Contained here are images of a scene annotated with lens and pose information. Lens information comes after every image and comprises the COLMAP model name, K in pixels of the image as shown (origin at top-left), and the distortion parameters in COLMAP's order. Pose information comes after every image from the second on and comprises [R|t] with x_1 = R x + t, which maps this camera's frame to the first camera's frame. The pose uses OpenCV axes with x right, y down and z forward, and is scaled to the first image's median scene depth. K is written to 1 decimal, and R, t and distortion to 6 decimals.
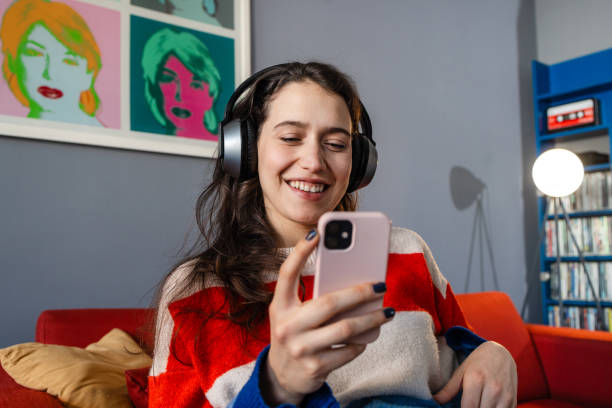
lens RADIAL K [[625.6, 0, 307.8], [0, 625.6, 197.6], [0, 0, 1]] dist [-0.021437, 0.102973]
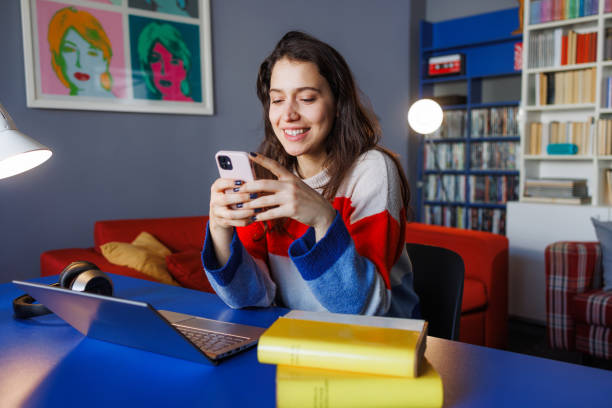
lens RADIAL K [[613.7, 0, 306.0], [0, 613.7, 204.0], [0, 0, 1]] dist [0.022693, -0.007115]
pose [[0.993297, -0.007781, 0.115326, -0.045226], [-0.014532, 0.981408, 0.191380, -0.138348], [-0.114671, -0.191773, 0.974717, -0.482287]]
